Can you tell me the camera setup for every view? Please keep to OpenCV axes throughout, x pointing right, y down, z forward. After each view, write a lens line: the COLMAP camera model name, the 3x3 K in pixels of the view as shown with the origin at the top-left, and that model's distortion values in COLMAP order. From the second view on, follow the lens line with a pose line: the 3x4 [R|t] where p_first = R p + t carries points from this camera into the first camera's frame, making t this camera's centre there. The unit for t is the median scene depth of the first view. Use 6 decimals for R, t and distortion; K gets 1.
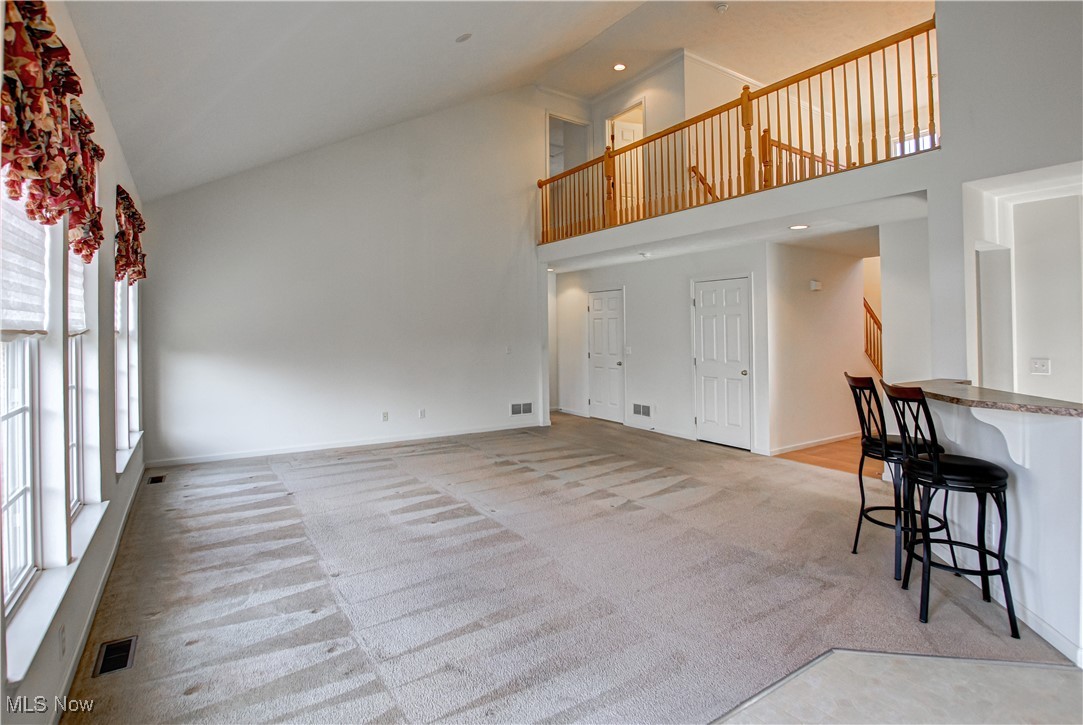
lens RADIAL K [[534.1, 0, 547.4], [0, 534.1, 320.3], [0, 0, 1]] dist [-0.036591, 0.002215]
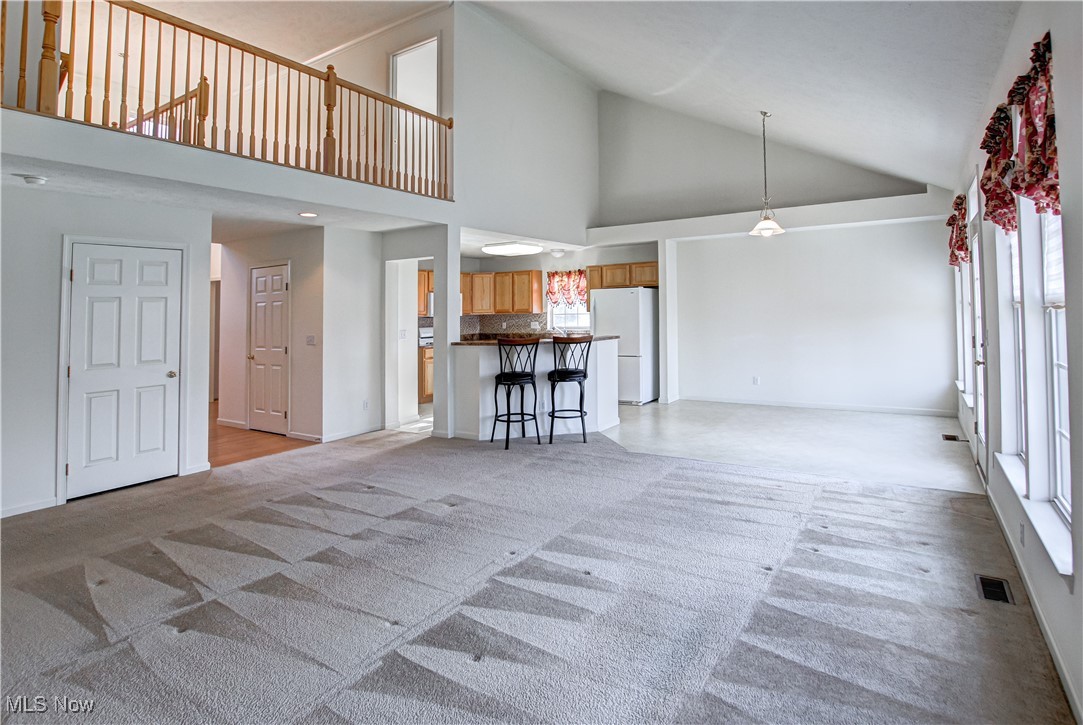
lens RADIAL K [[534.1, 0, 543.1], [0, 534.1, 289.0], [0, 0, 1]] dist [-0.036591, 0.002215]
pose [[-0.355893, 0.052051, 0.933076, -0.667867], [0.001781, 0.998484, -0.055020, 0.024680], [-0.934525, -0.017919, -0.355446, 0.990720]]
